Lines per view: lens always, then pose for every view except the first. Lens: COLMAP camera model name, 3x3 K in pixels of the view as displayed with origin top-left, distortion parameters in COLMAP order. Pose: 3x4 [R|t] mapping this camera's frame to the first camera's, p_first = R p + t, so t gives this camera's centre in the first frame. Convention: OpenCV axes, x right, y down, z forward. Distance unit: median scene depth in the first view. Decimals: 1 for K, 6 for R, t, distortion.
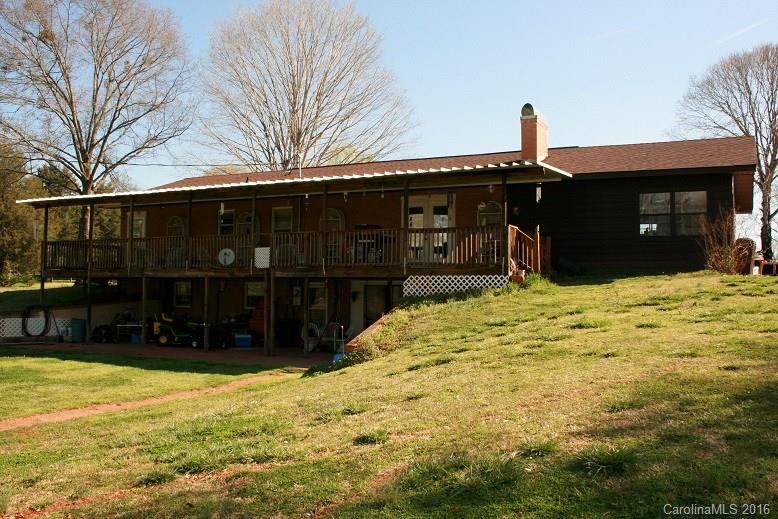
lens RADIAL K [[760.9, 0, 389.5], [0, 760.9, 258.0], [0, 0, 1]] dist [-0.088777, 0.000000]
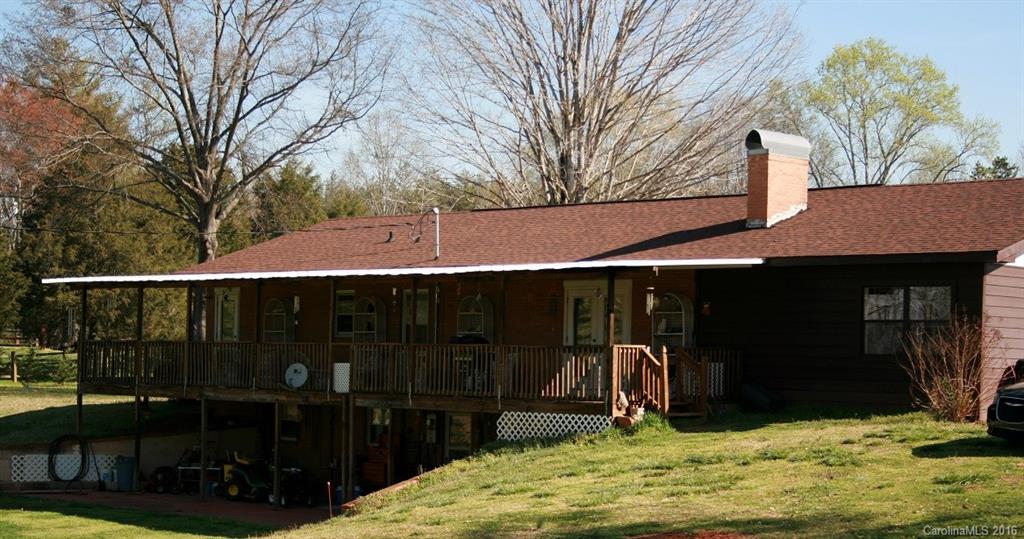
lens RADIAL K [[2068.3, 0, 512.1], [0, 2068.3, 271.3], [0, 0, 1]] dist [0.036941, 0.000000]
pose [[0.947772, -0.003656, -0.318926, 0.545597], [0.003905, 0.999992, 0.000143, -0.090541], [0.318923, -0.001380, 0.947780, -0.702054]]
